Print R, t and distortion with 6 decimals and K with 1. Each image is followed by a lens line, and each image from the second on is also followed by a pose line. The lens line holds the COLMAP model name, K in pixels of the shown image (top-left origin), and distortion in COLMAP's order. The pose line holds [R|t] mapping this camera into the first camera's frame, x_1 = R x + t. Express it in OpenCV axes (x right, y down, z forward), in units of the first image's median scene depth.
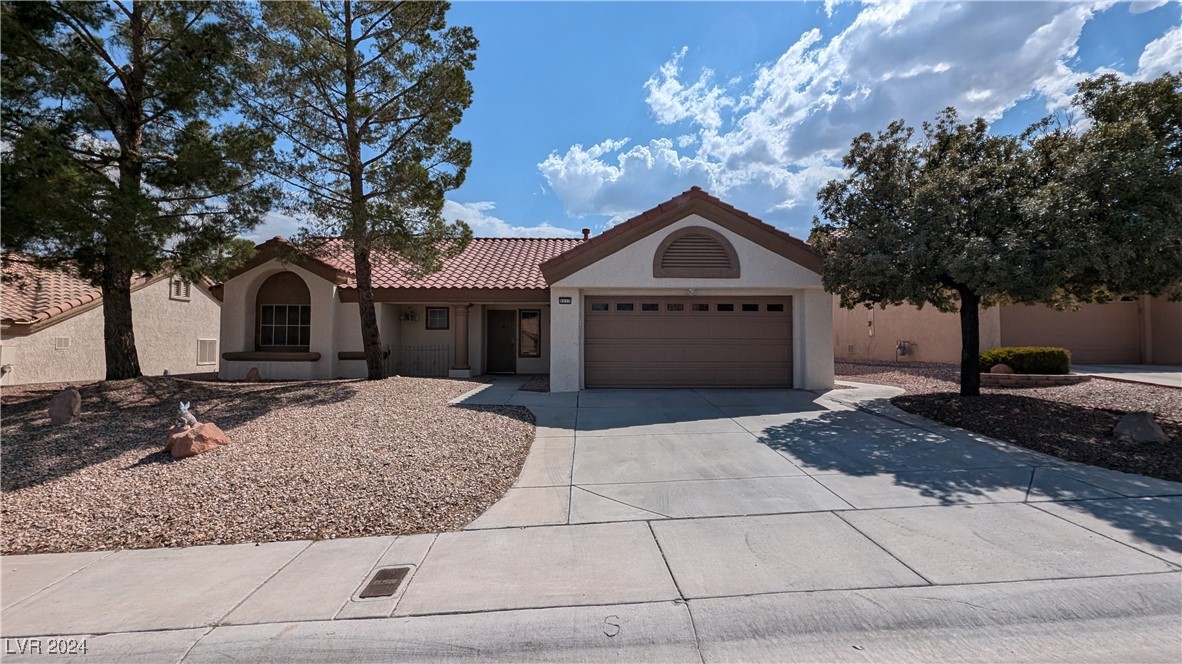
lens RADIAL K [[485.0, 0, 591.0], [0, 485.0, 332.0], [0, 0, 1]] dist [0.002773, 0.000426]
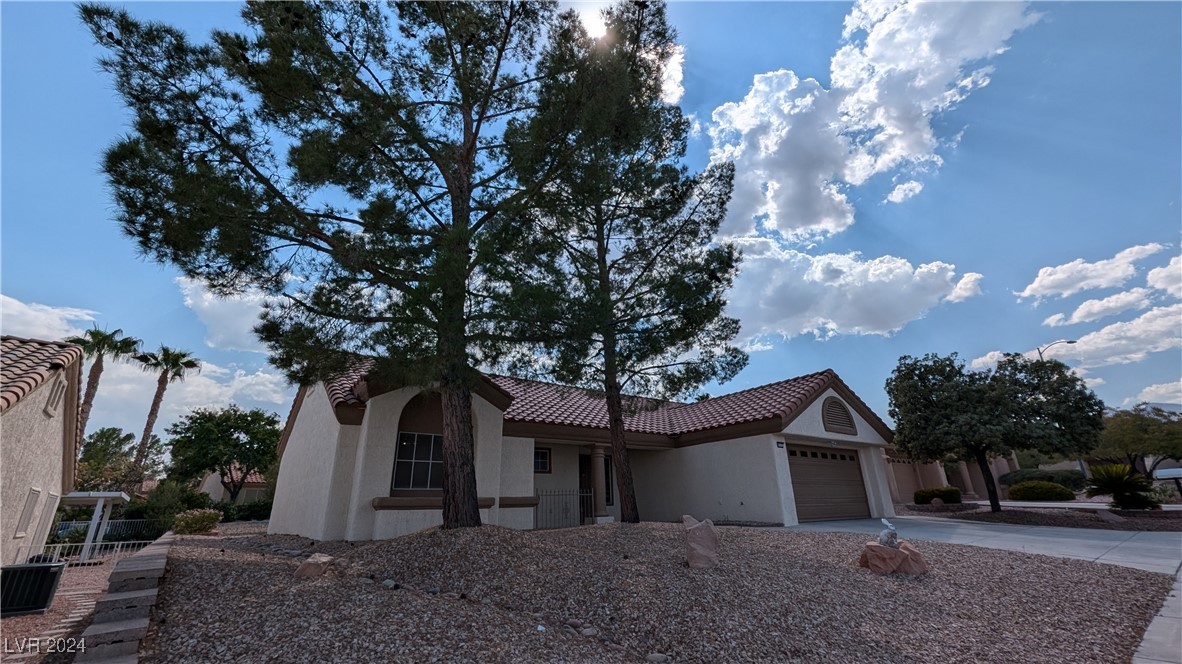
lens RADIAL K [[485.0, 0, 591.0], [0, 485.0, 332.0], [0, 0, 1]] dist [0.002773, 0.000426]
pose [[0.794077, 0.187337, 0.578227, -1.091656], [0.004728, 0.949384, -0.314081, 0.041706], [-0.607798, 0.252139, 0.752999, 0.292514]]
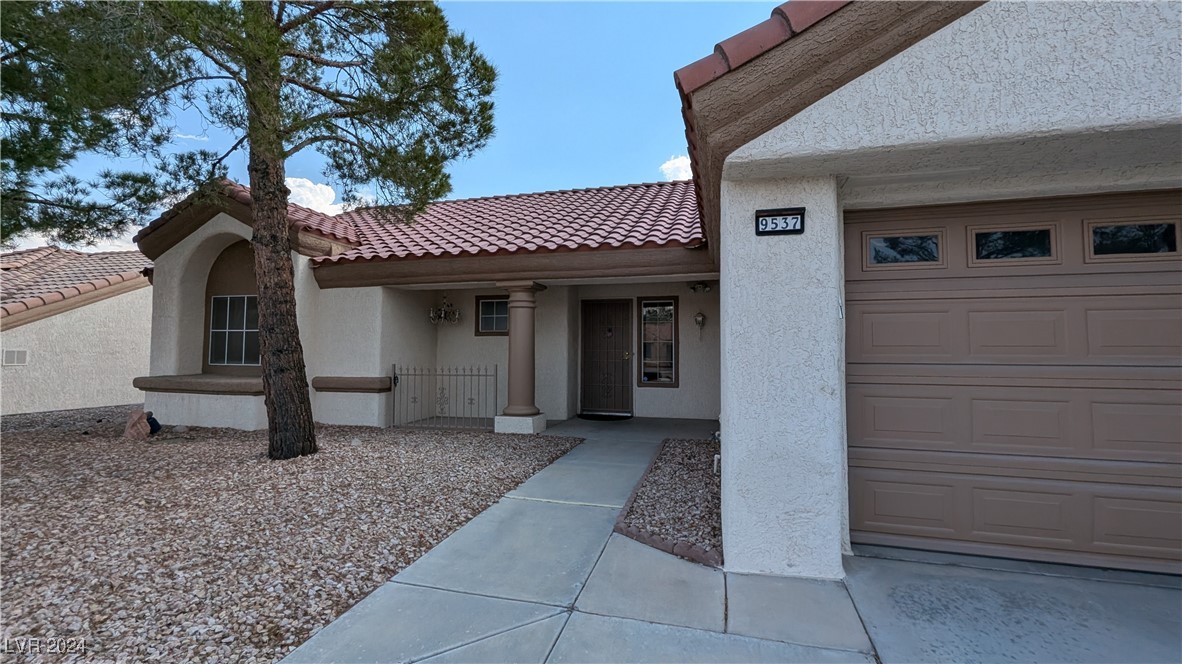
lens RADIAL K [[485.0, 0, 591.0], [0, 485.0, 332.0], [0, 0, 1]] dist [0.002773, 0.000426]
pose [[0.964018, -0.009697, -0.265661, -0.078361], [0.006755, 0.999905, -0.011987, -0.002622], [0.265752, 0.009761, 0.963992, 0.683791]]
